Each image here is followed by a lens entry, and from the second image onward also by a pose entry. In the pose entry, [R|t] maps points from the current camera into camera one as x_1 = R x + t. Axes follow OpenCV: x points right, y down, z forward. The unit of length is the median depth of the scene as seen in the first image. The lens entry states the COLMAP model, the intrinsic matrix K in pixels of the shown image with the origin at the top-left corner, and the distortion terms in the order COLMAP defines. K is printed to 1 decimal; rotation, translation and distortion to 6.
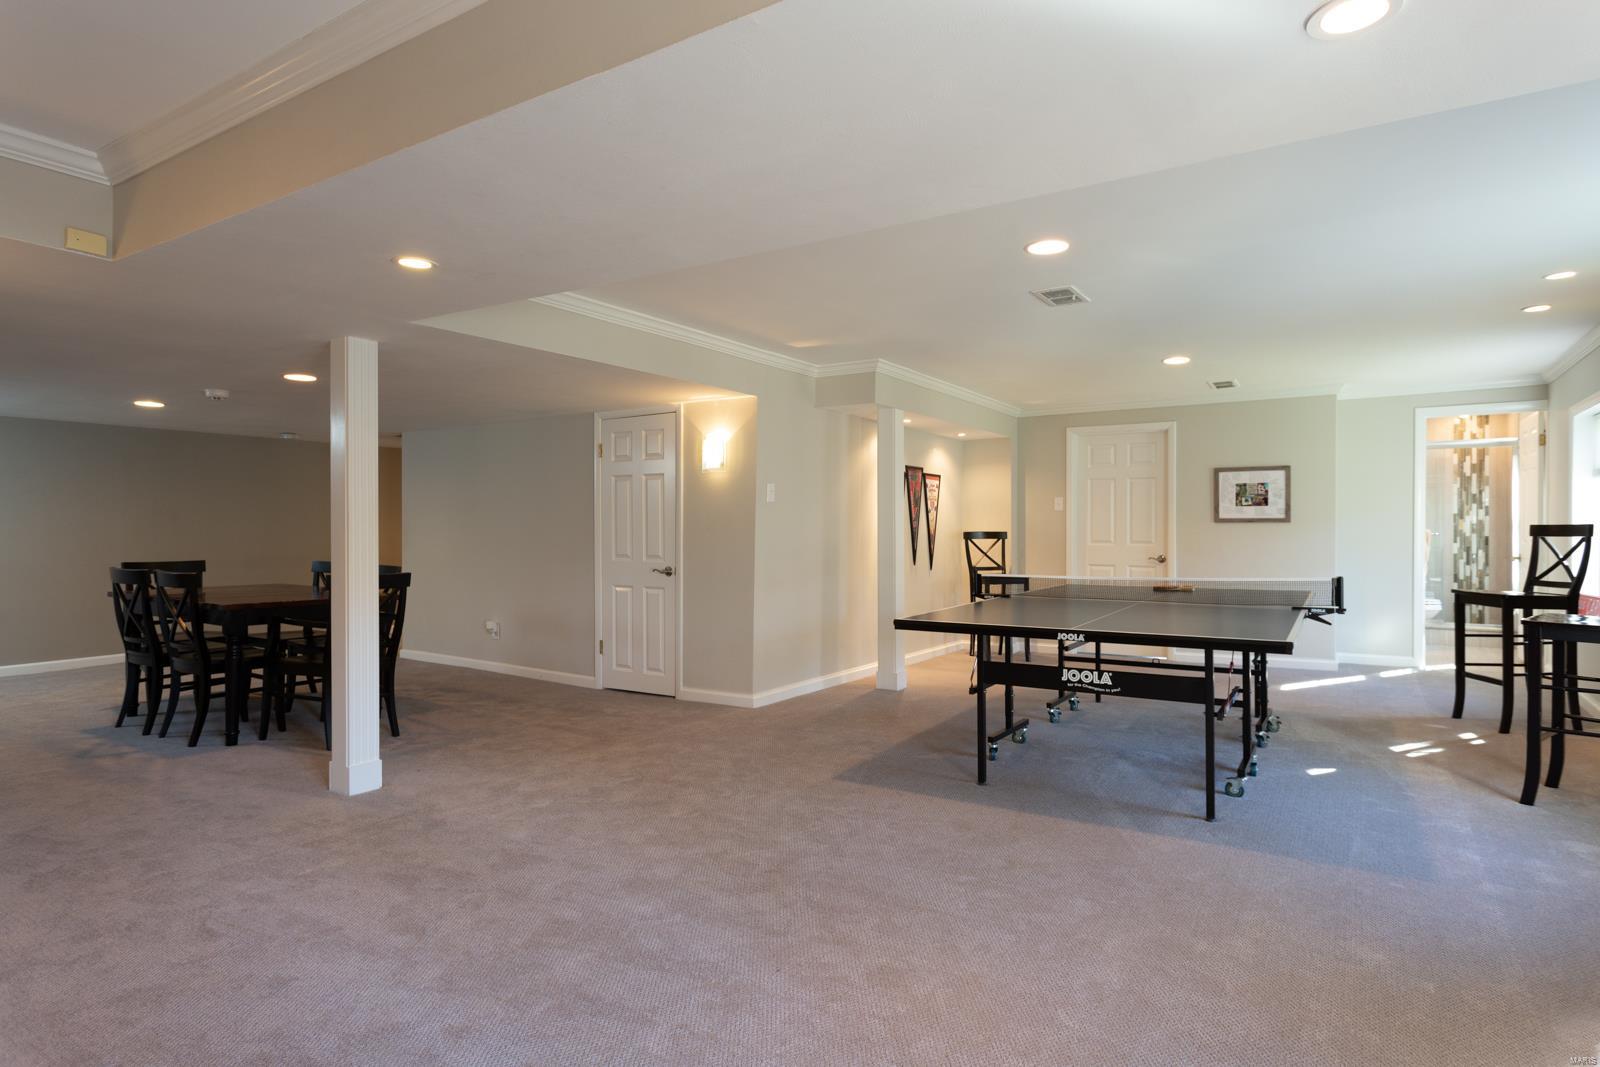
lens RADIAL K [[862.8, 0, 800.0], [0, 862.8, 533.5], [0, 0, 1]] dist [0.000429, 0.000028]
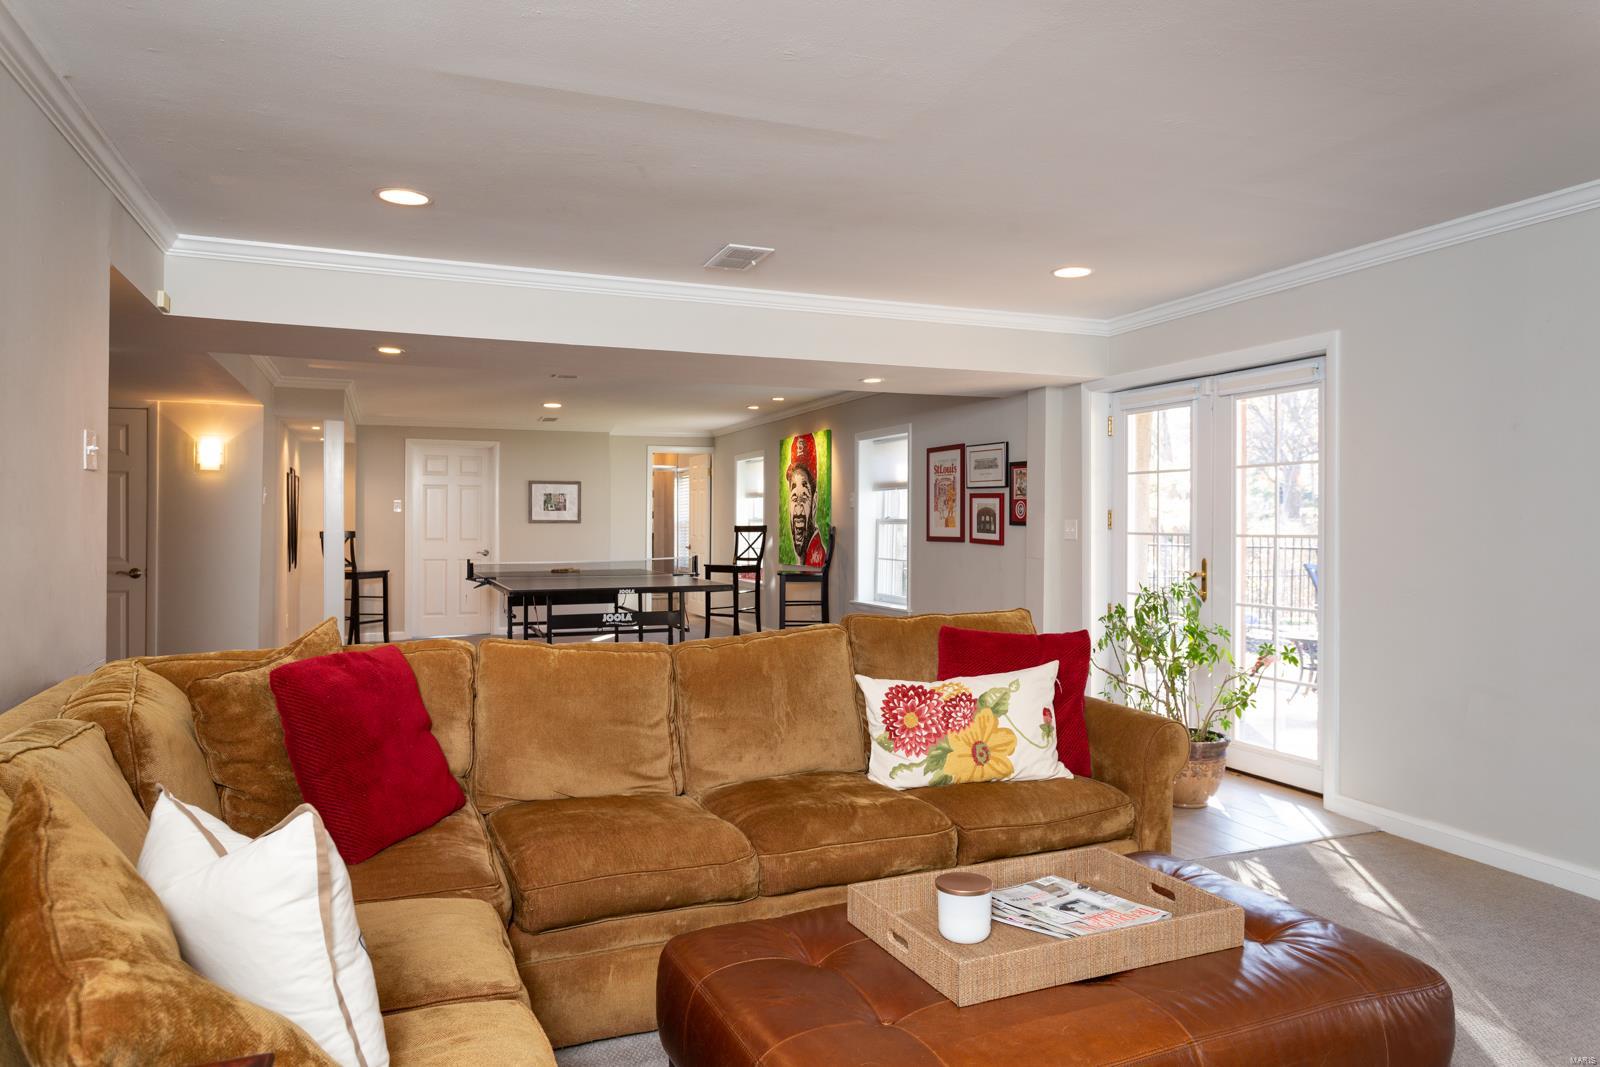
lens RADIAL K [[1022.9, 0, 800.0], [0, 1022.9, 533.5], [0, 0, 1]] dist [-0.030543, 0.000007]
pose [[0.582792, -0.005736, 0.812601, -0.709015], [0.006335, 0.999977, 0.002515, 0.001682], [-0.812597, 0.003682, 0.582814, -0.285637]]
